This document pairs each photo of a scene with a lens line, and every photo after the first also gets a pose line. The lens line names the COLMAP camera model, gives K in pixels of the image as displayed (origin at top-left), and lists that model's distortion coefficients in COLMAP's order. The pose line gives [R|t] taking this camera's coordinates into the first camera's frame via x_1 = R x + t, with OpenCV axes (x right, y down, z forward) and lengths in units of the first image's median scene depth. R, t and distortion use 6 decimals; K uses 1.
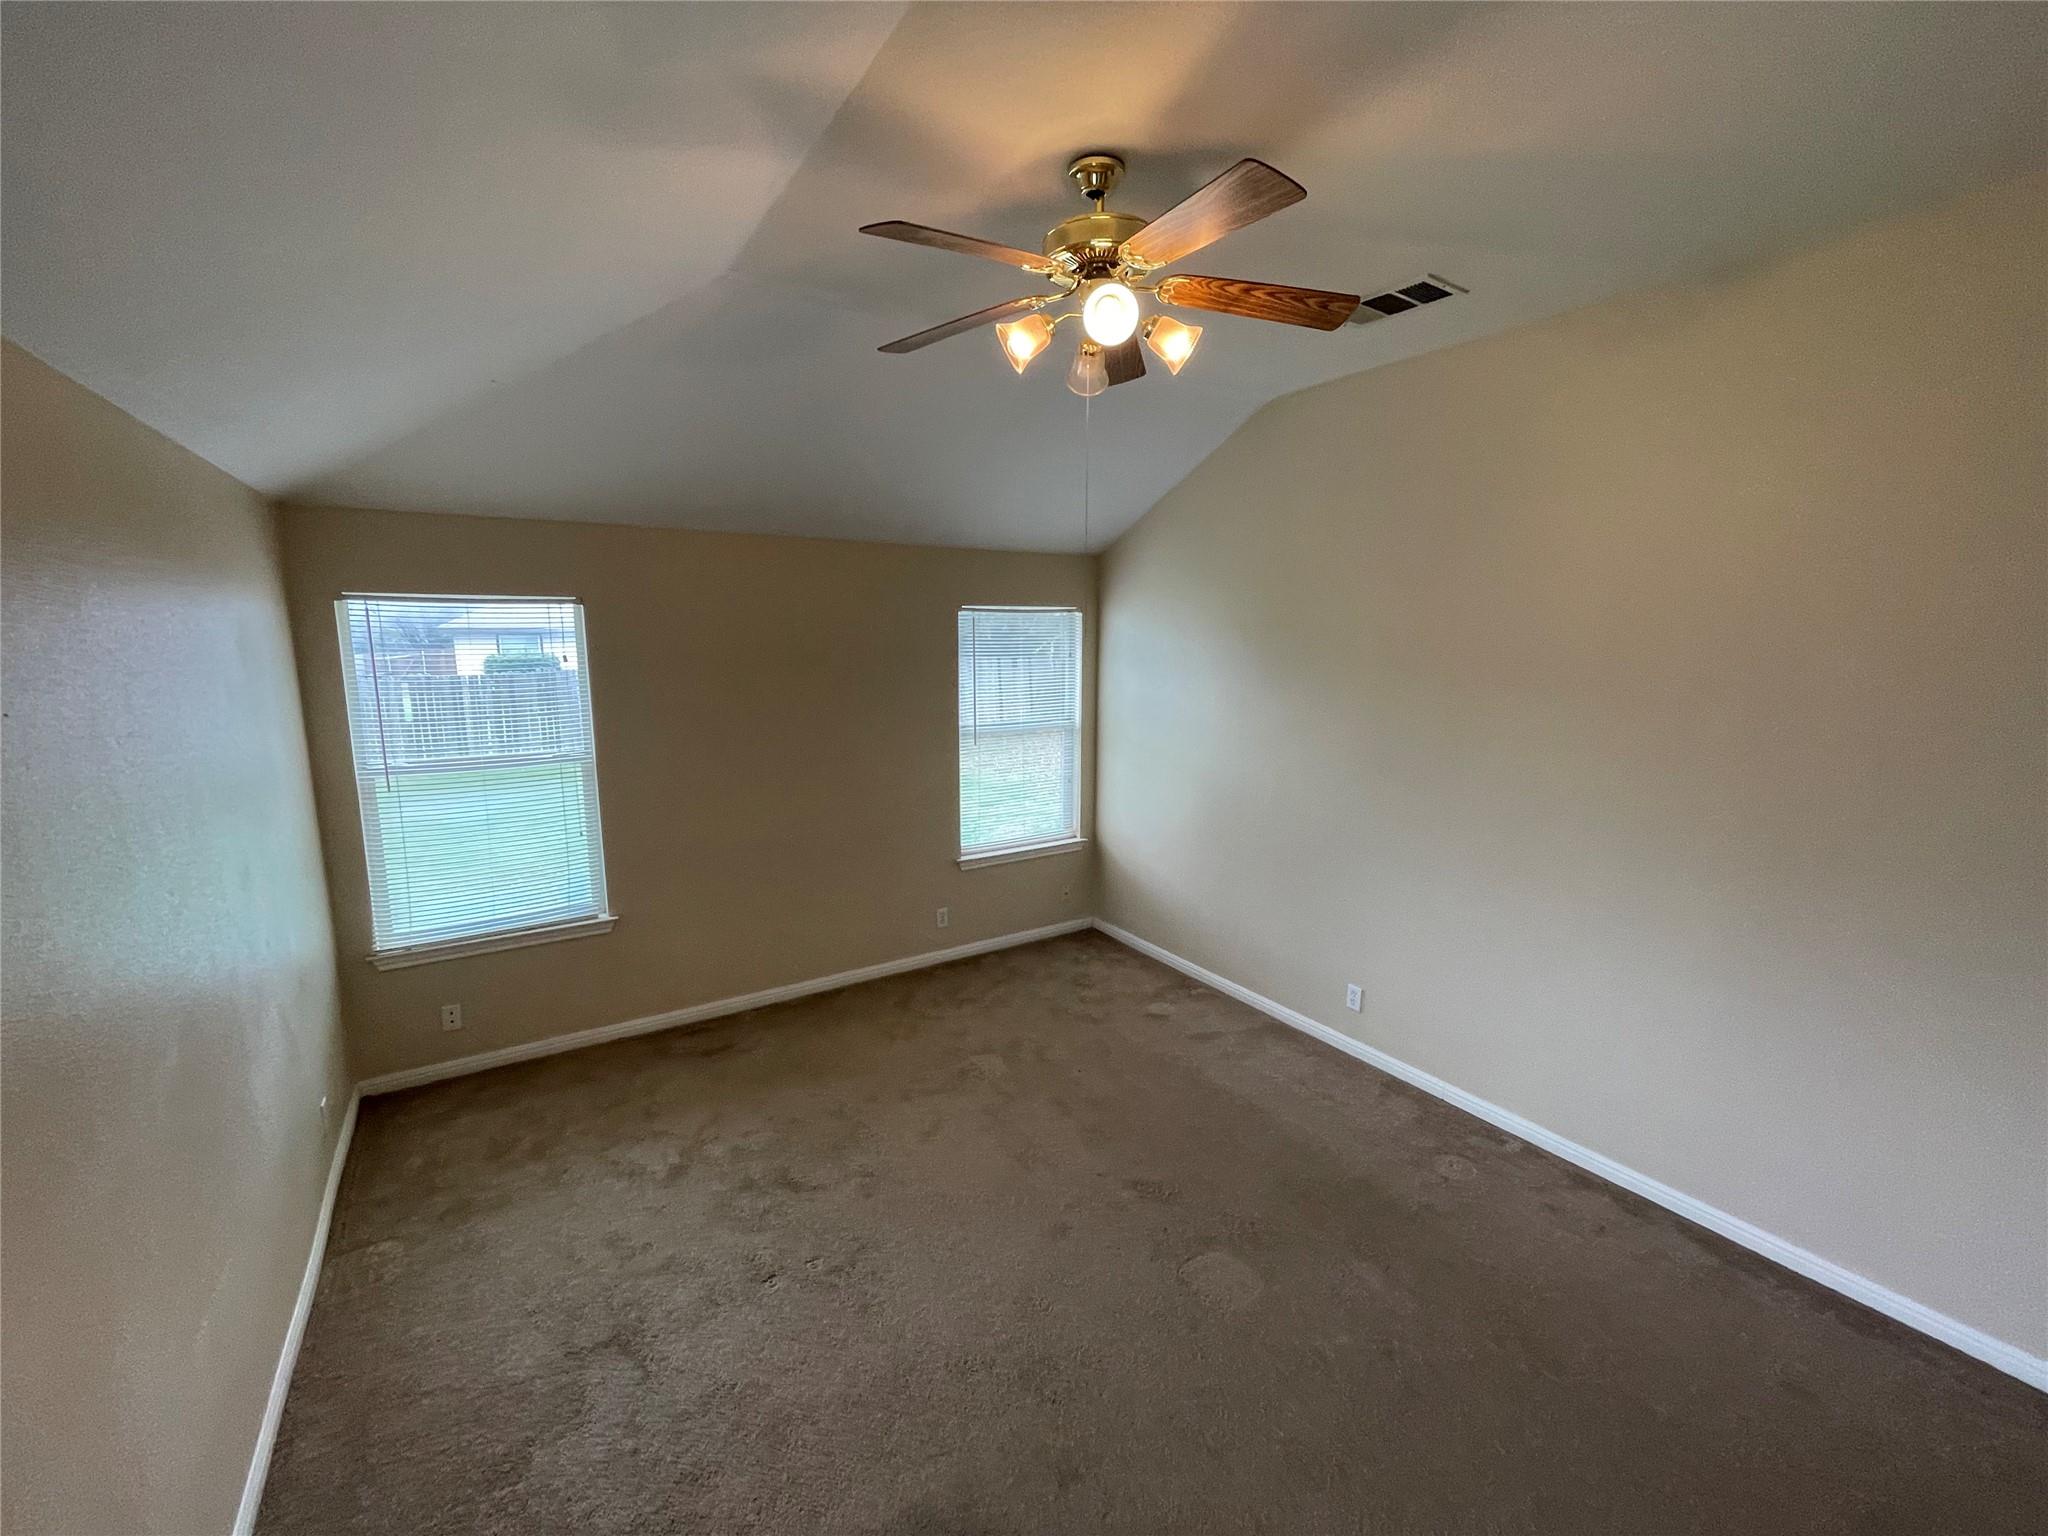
lens RADIAL K [[832.9, 0, 1021.0], [0, 832.9, 761.5], [0, 0, 1]] dist [-0.001186, 0.000082]
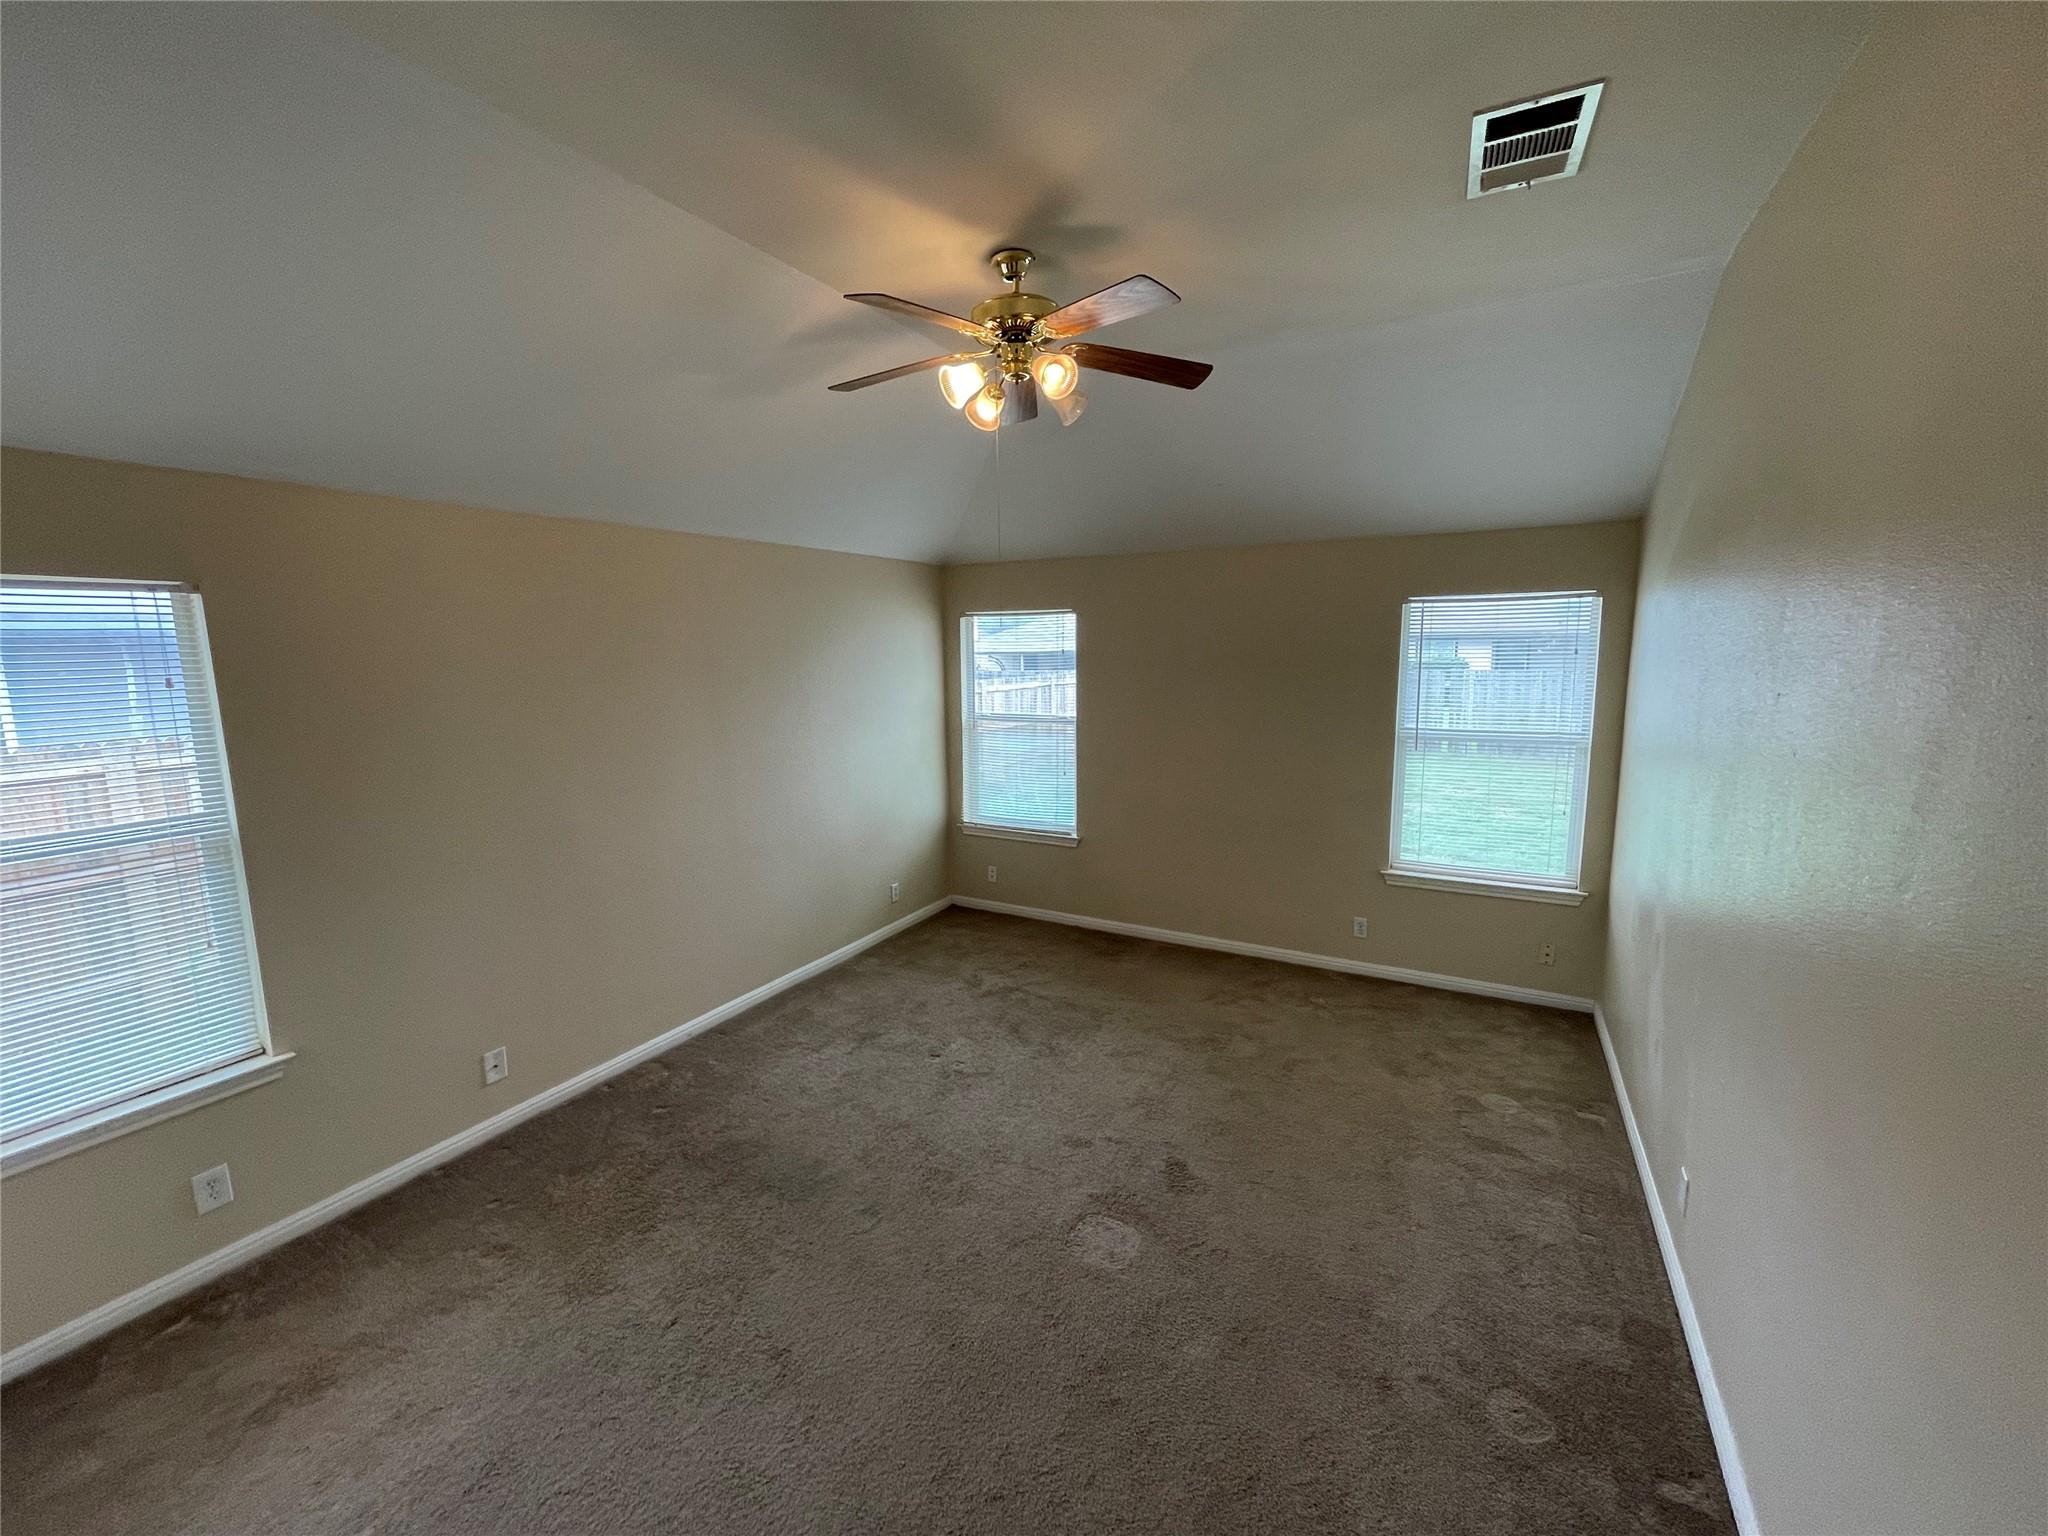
lens RADIAL K [[822.1, 0, 997.0], [0, 822.1, 762.6], [0, 0, 1]] dist [-0.000561, -0.000101]
pose [[0.465775, 0.118823, -0.876889, 0.640510], [-0.121275, 0.990165, 0.069756, -0.017536], [0.876553, 0.073854, 0.475604, 0.218236]]
